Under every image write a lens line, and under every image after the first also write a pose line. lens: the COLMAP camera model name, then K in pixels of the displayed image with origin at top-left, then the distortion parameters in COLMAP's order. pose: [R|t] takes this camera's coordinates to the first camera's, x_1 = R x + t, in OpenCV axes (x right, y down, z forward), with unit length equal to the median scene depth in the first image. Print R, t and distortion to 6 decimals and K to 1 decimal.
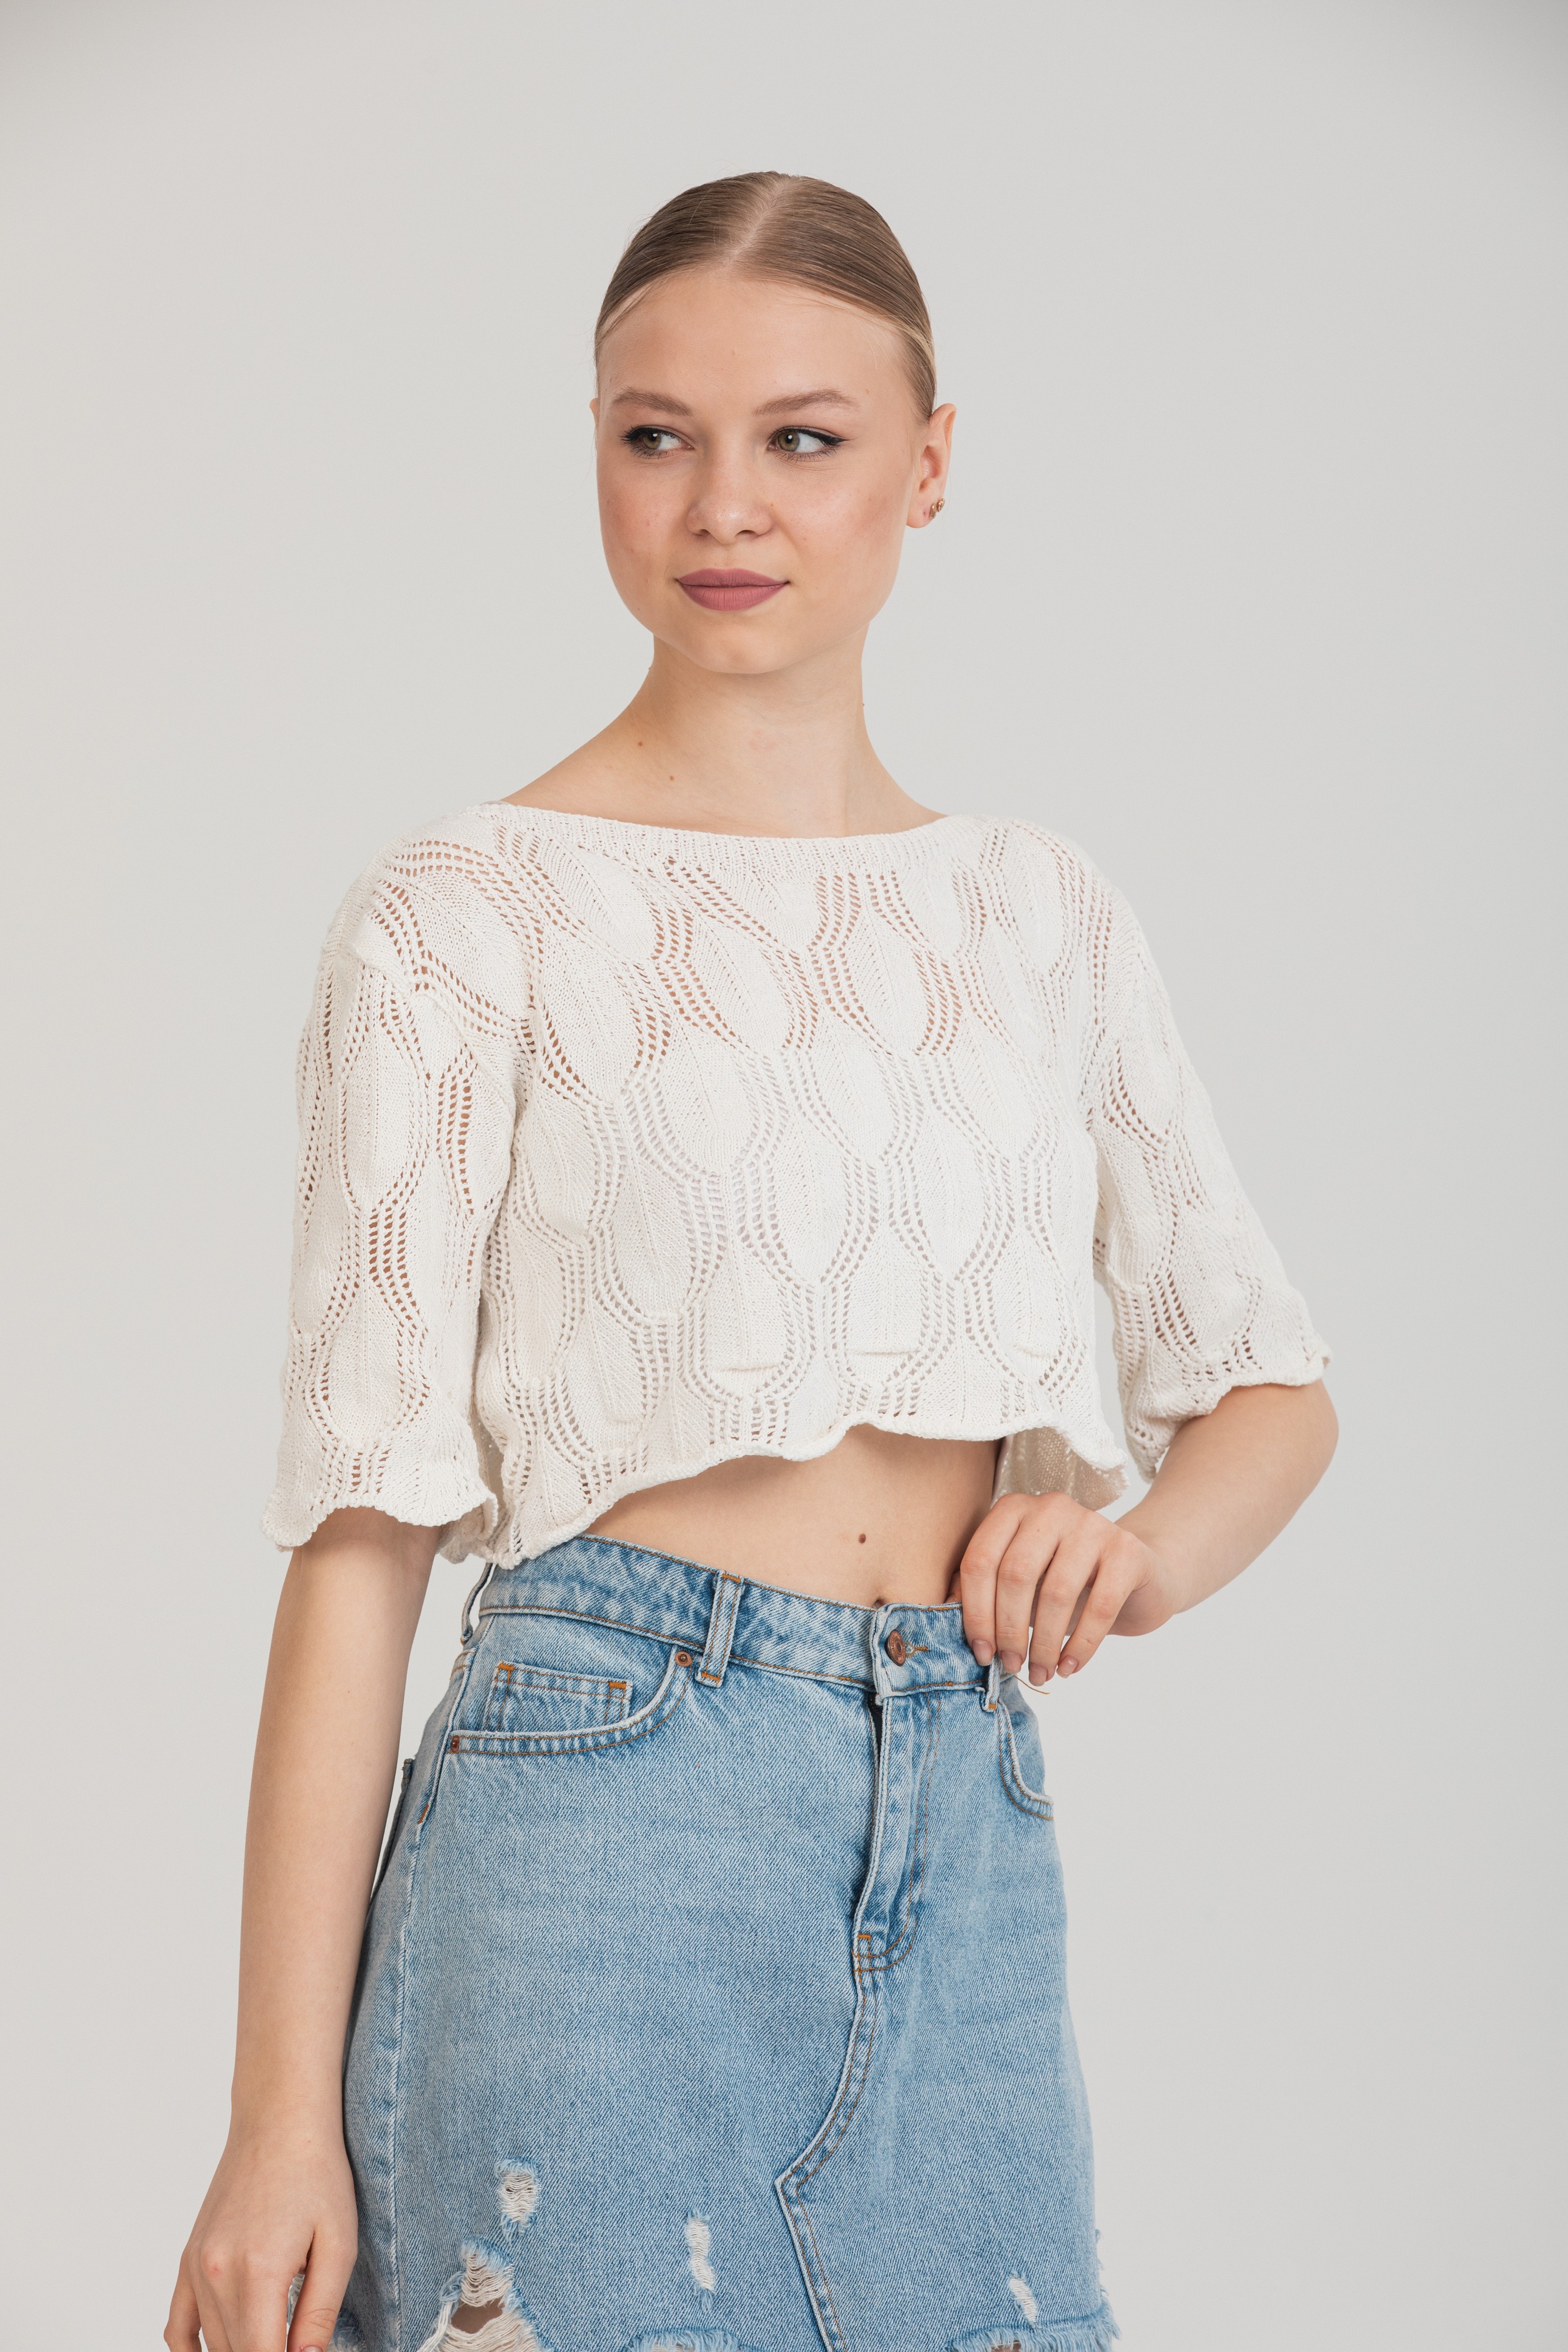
lens RADIAL K [[9495.5, 0, 783.0], [0, 9495.5, 1173.9], [0, 0, 1]] dist [-0.786723, 0.000000]
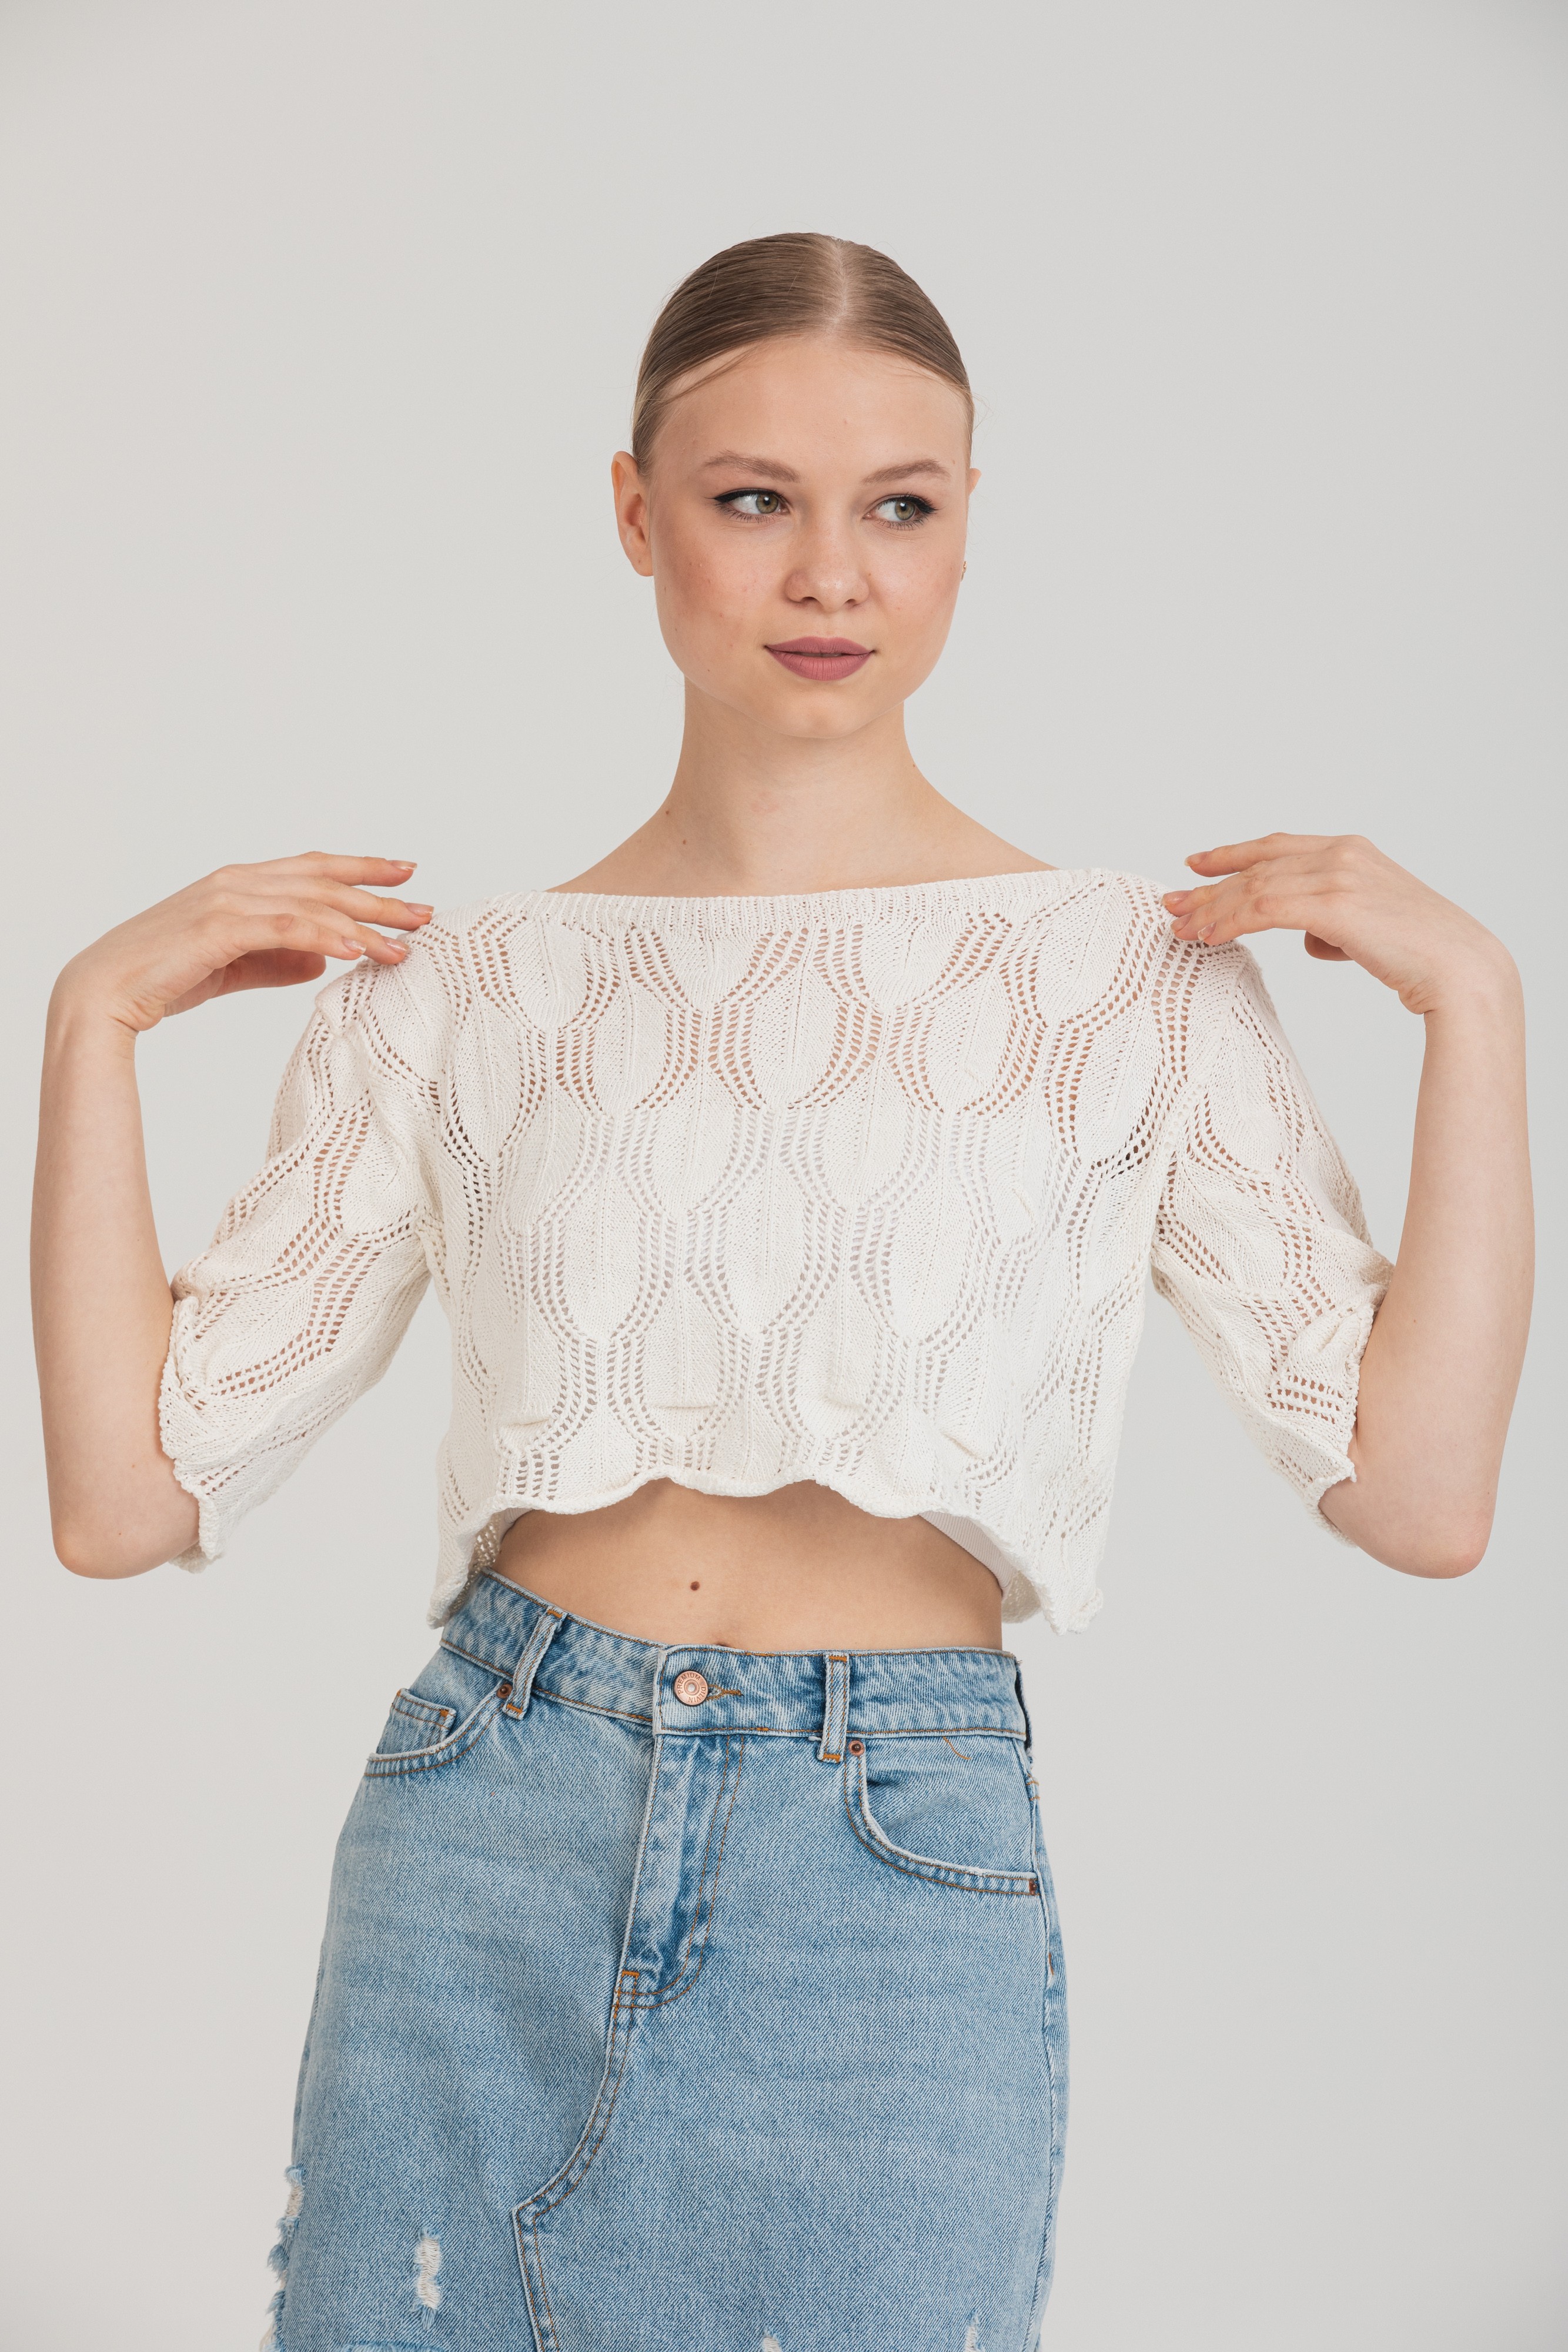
lens RADIAL K [[9495.5, 0, 786.0], [0, 9495.5, 1177.4], [0, 0, 1]] dist [-0.786723, 0.000000]
pose [[0.772561, -0.010743, -0.634850, 0.650550], [-0.039391, 0.997120, -0.064810, 0.060436], [0.633718, 0.075077, 0.769912, 0.234984]]
